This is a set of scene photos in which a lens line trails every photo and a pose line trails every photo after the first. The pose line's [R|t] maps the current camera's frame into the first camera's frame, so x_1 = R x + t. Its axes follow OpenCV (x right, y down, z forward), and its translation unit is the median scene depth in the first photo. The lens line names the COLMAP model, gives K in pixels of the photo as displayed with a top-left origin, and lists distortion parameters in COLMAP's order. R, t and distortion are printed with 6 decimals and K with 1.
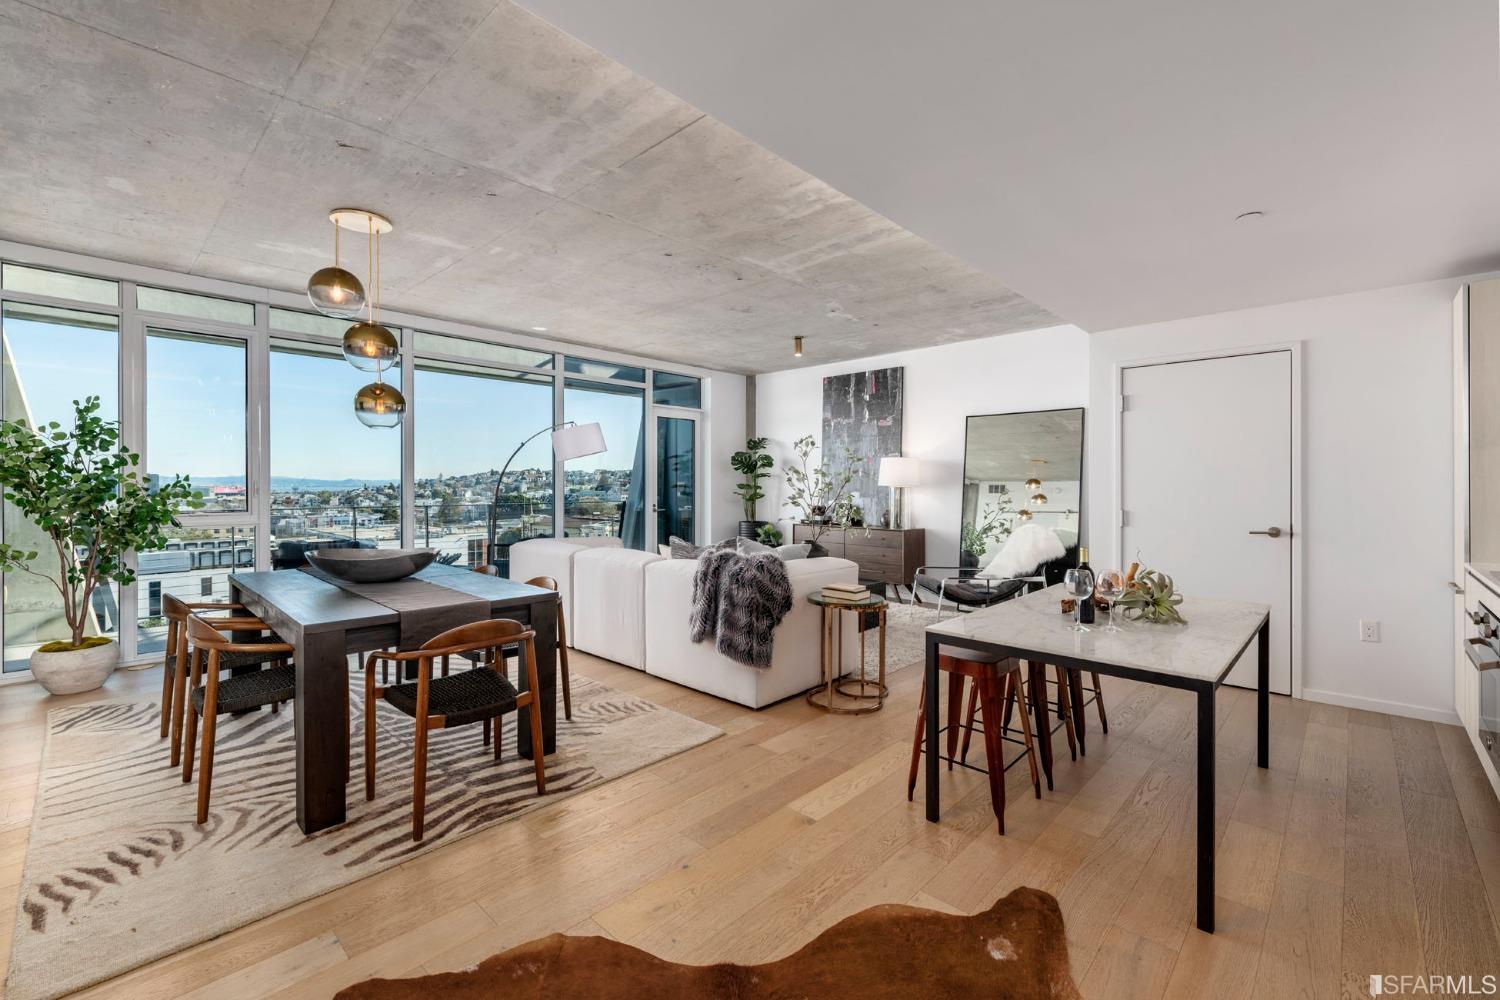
lens RADIAL K [[634.5, 0, 757.1], [0, 634.5, 490.8], [0, 0, 1]] dist [0.001667, -0.000660]
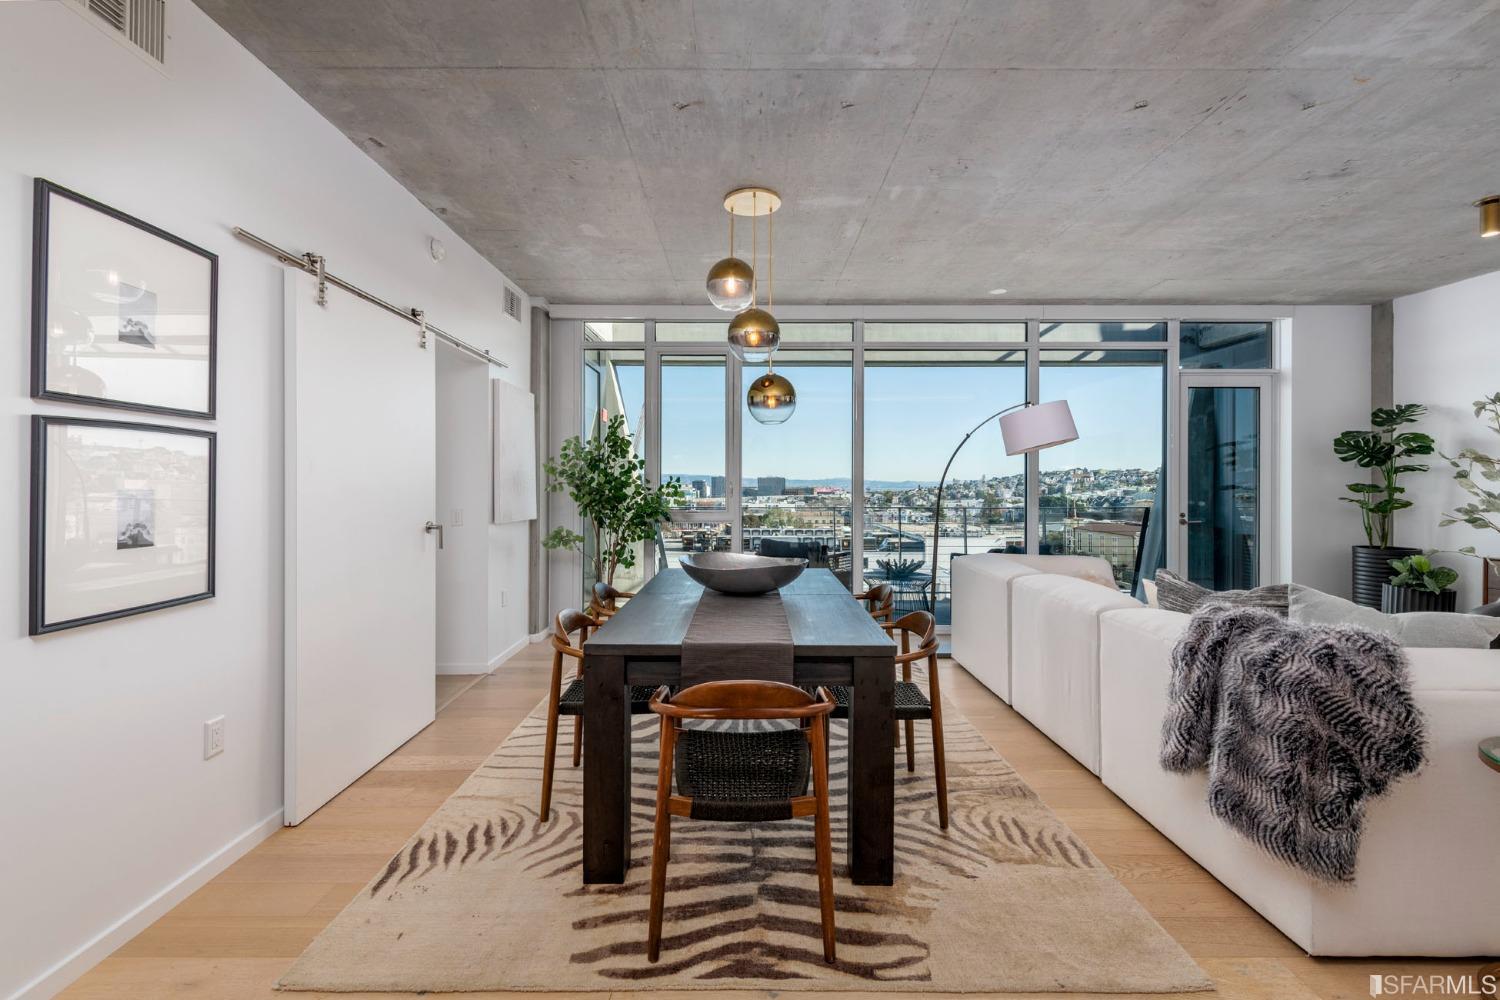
lens RADIAL K [[647.4, 0, 745.4], [0, 647.4, 486.1], [0, 0, 1]] dist [0.003004, -0.000887]
pose [[0.684505, 0.000198, -0.729008, 0.048993], [-0.006567, 0.999961, -0.005894, -0.002216], [0.728978, 0.008821, 0.684480, 0.278255]]
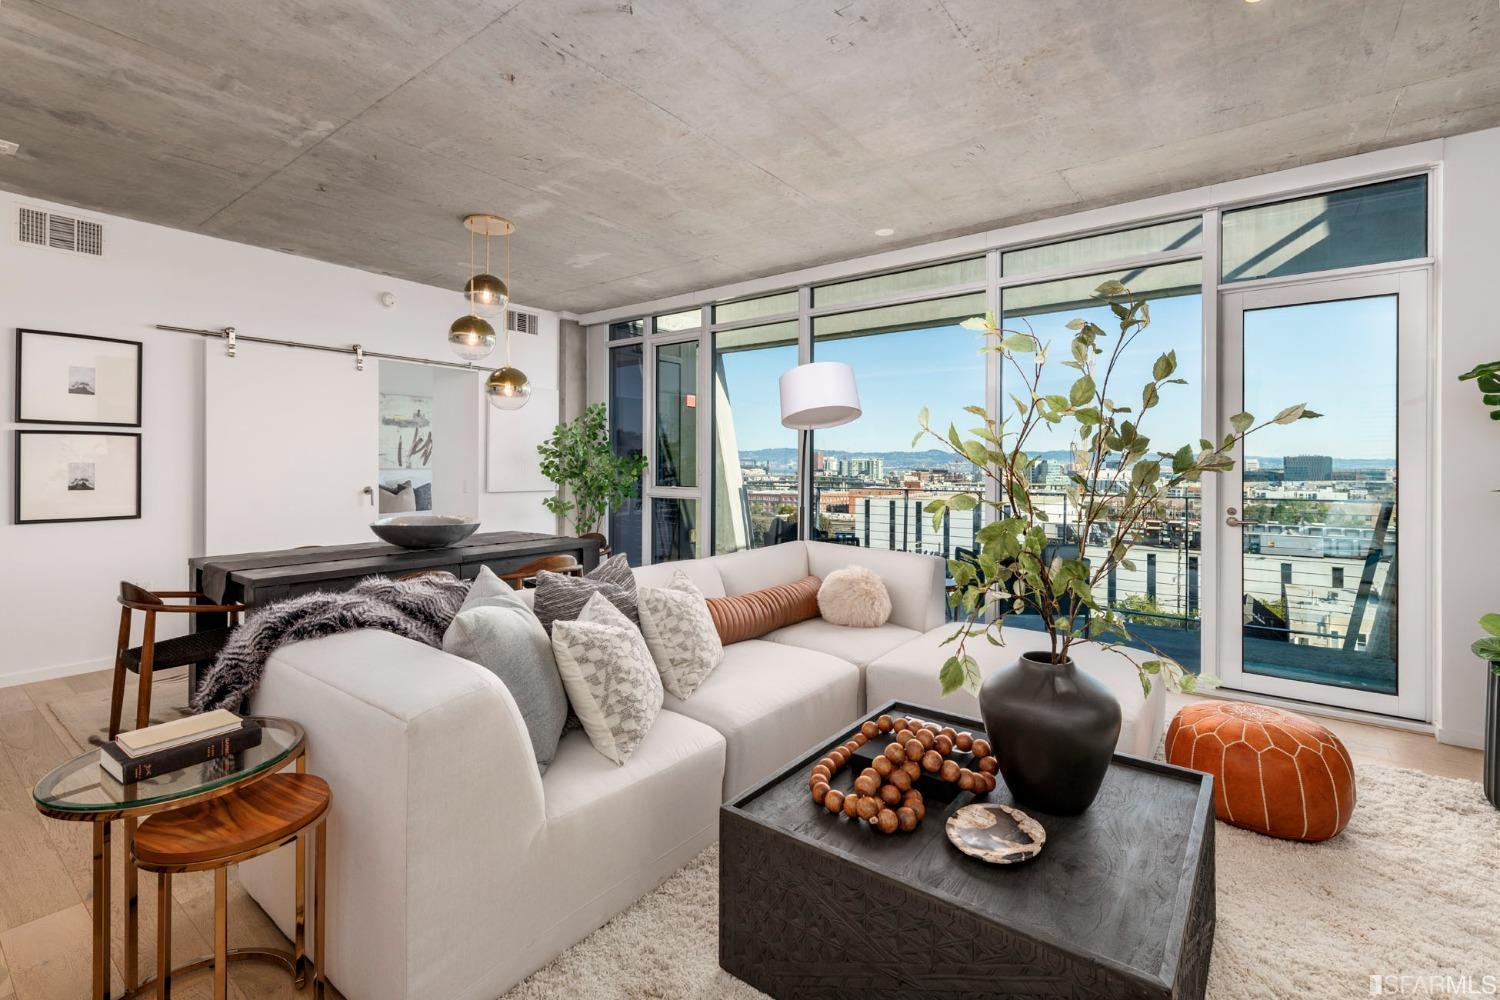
lens RADIAL K [[667.2, 0, 751.9], [0, 667.2, 465.3], [0, 0, 1]] dist [0.014520, -0.006188]
pose [[0.109442, -0.000881, -0.993993, 0.472144], [-0.013185, 0.999910, -0.002338, -0.005987], [0.993906, 0.013361, 0.109420, 1.064605]]
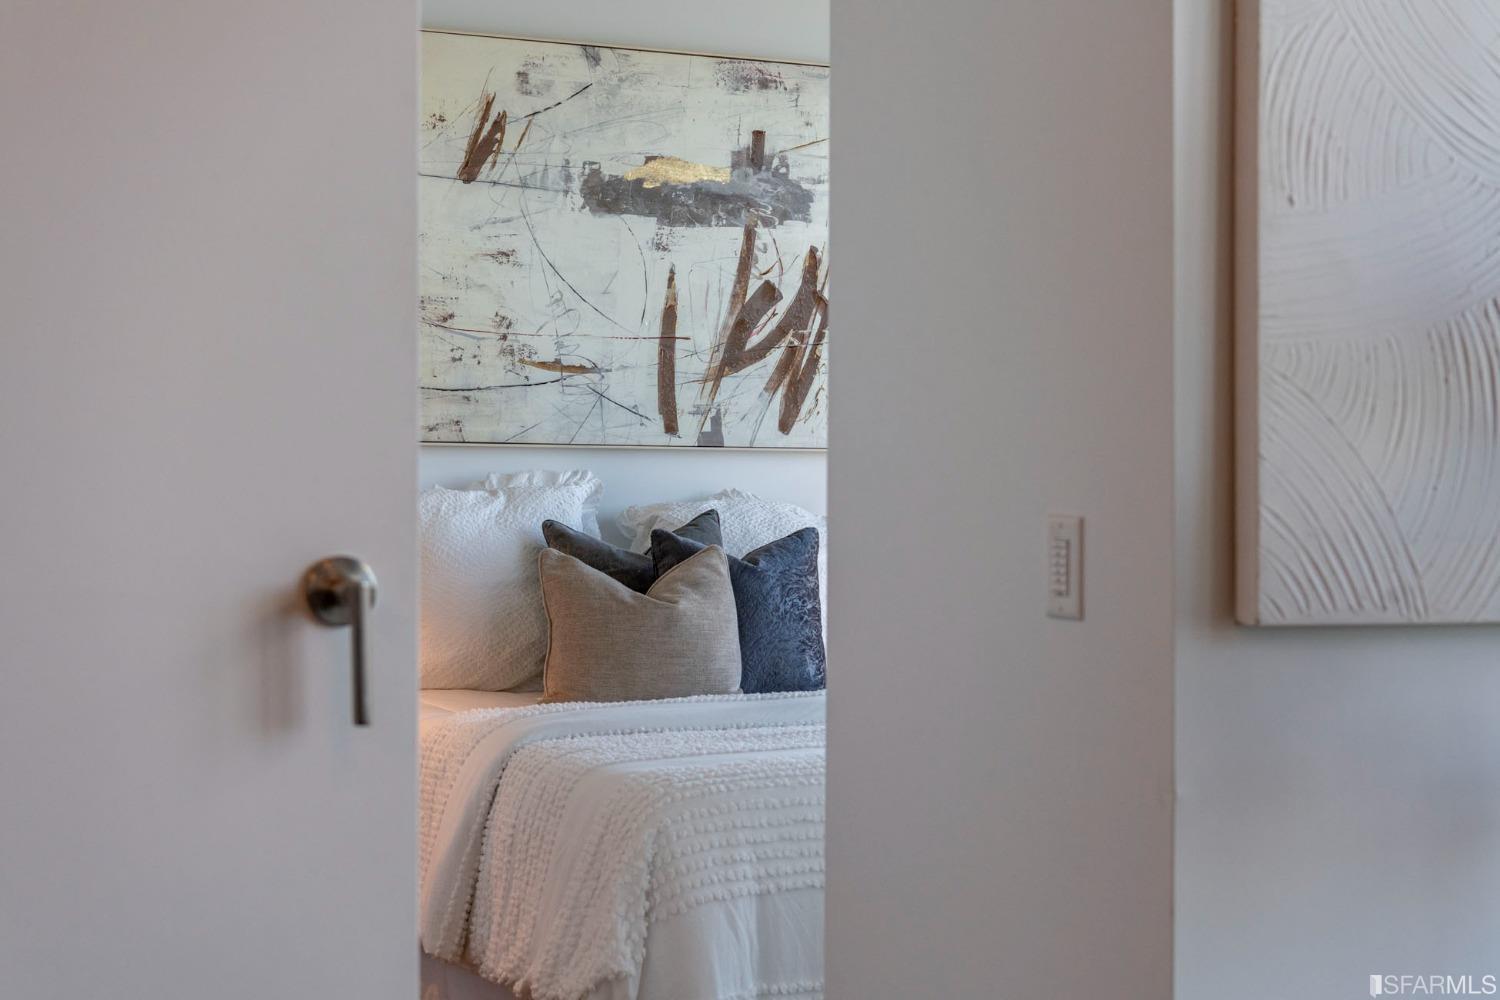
lens RADIAL K [[2630.1, 0, 750.0], [0, 2630.1, 500.0], [0, 0, 1]] dist [0.026337, -0.037843]
pose [[-0.351187, 0.009684, -0.936255, -0.289049], [-0.025129, 0.999489, 0.019764, 0.012614], [0.935968, 0.030468, -0.350764, 0.791779]]
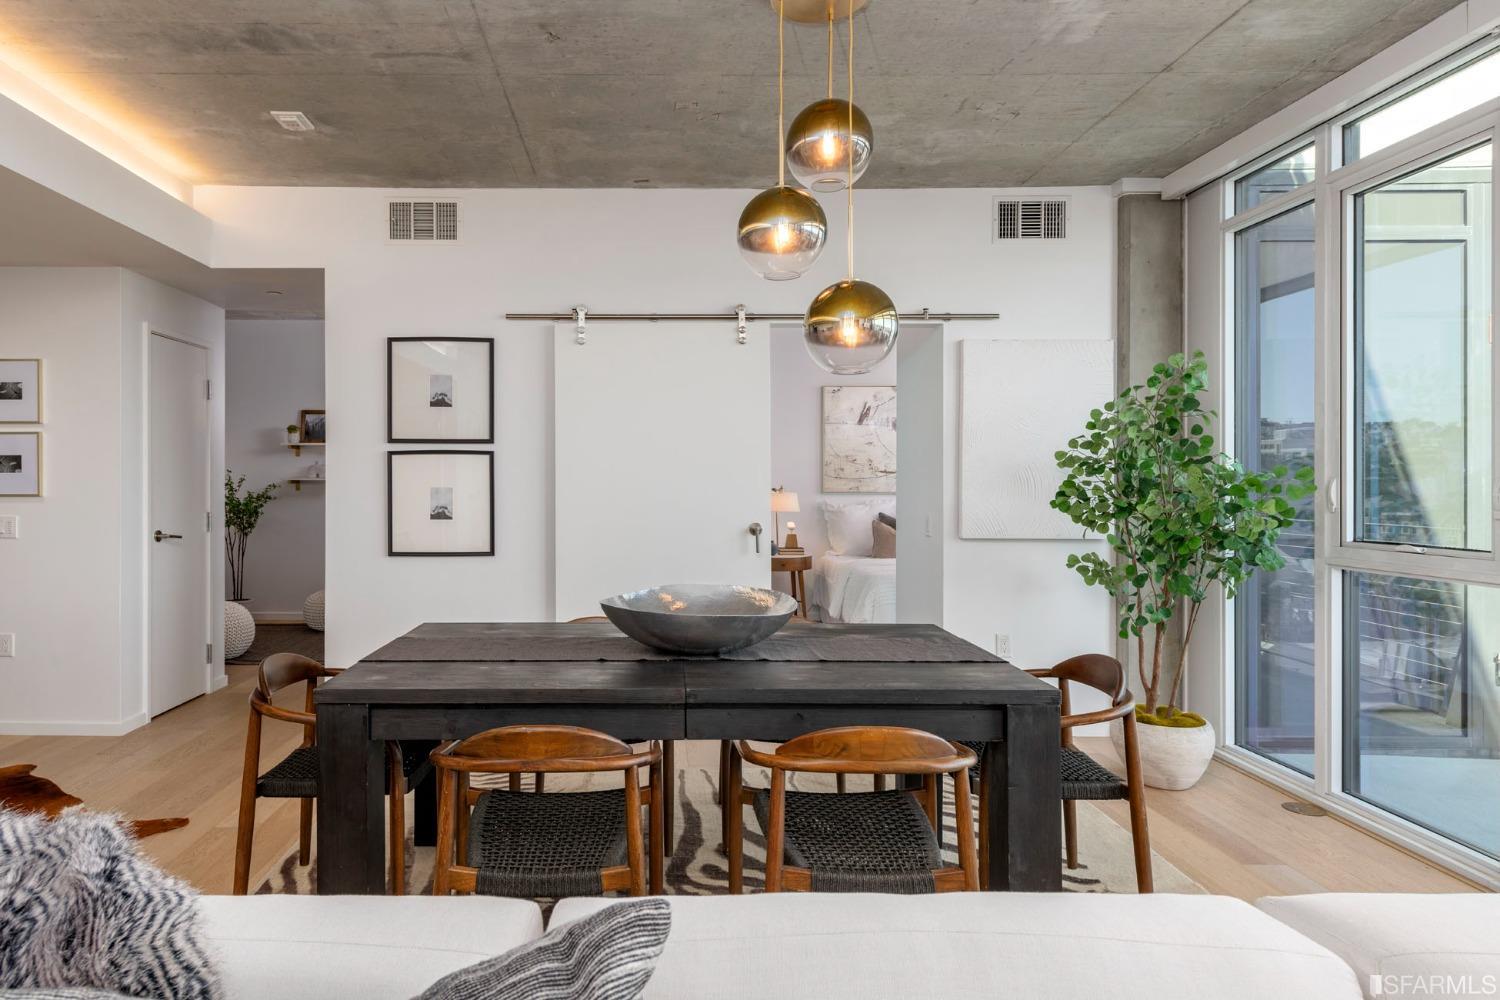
lens RADIAL K [[858.9, 0, 645.5], [0, 858.9, 488.8], [0, 0, 1]] dist [0.020329, -0.002502]
pose [[-0.727375, 0.002208, -0.686237, -0.013013], [-0.008514, 0.999889, 0.012242, -0.012169], [0.686187, 0.014747, -0.727275, 1.144444]]
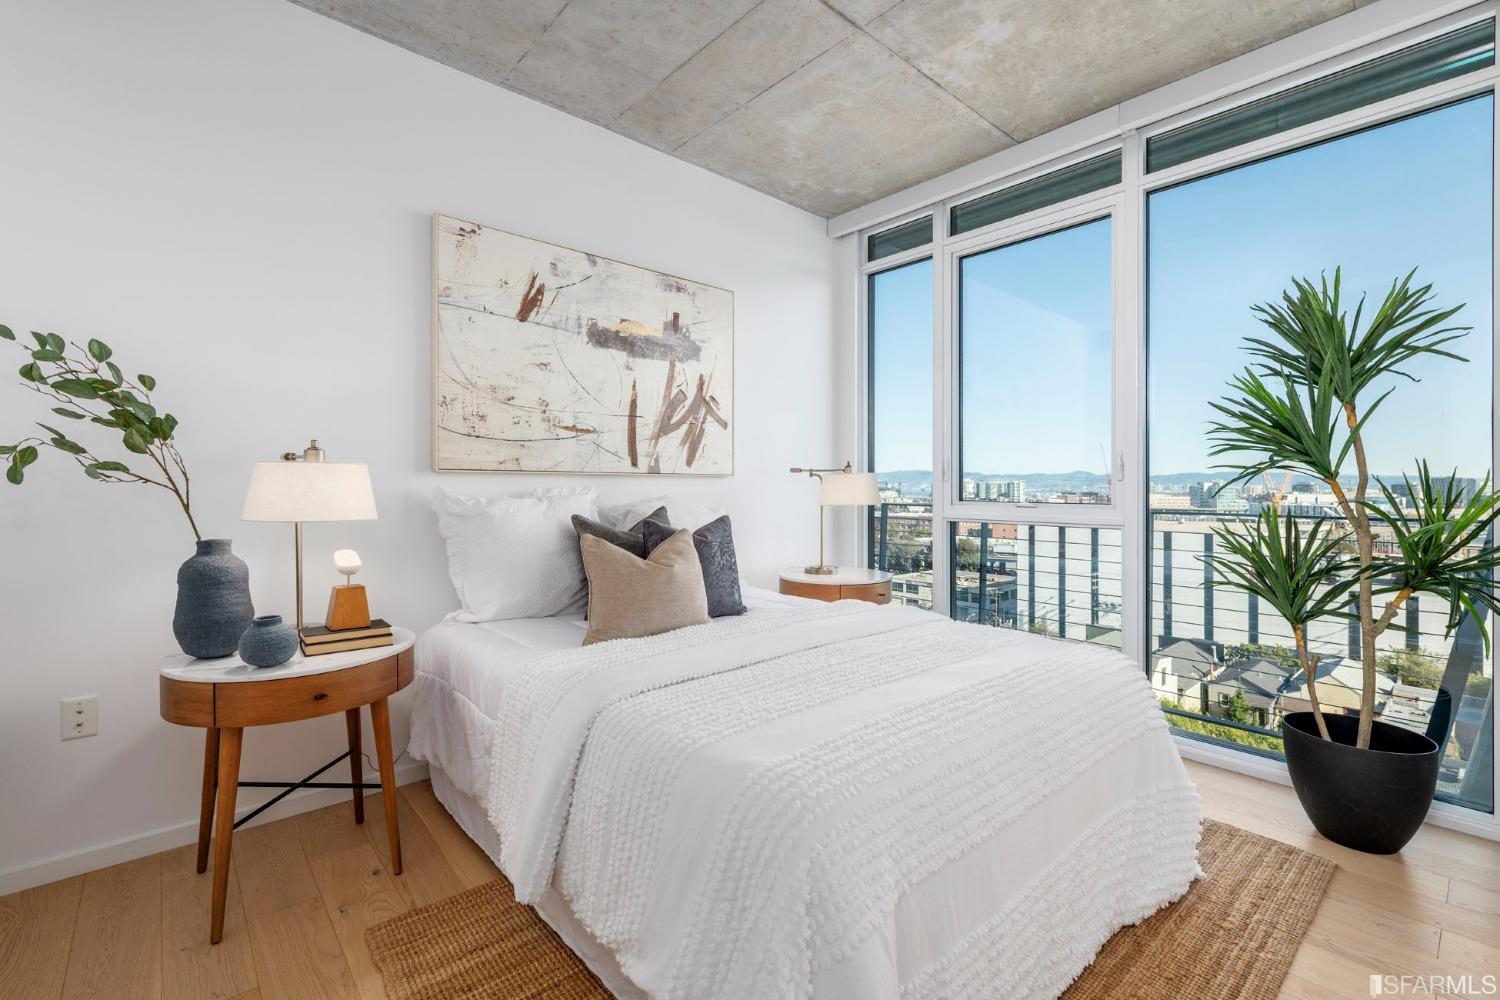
lens RADIAL K [[660.1, 0, 767.6], [0, 660.1, 487.7], [0, 0, 1]] dist [0.000554, -0.000278]
pose [[-0.063035, -0.000256, -0.998011, -0.962954], [-0.014707, 0.999892, 0.000673, 0.025715], [0.997903, 0.014720, -0.063032, 0.417018]]
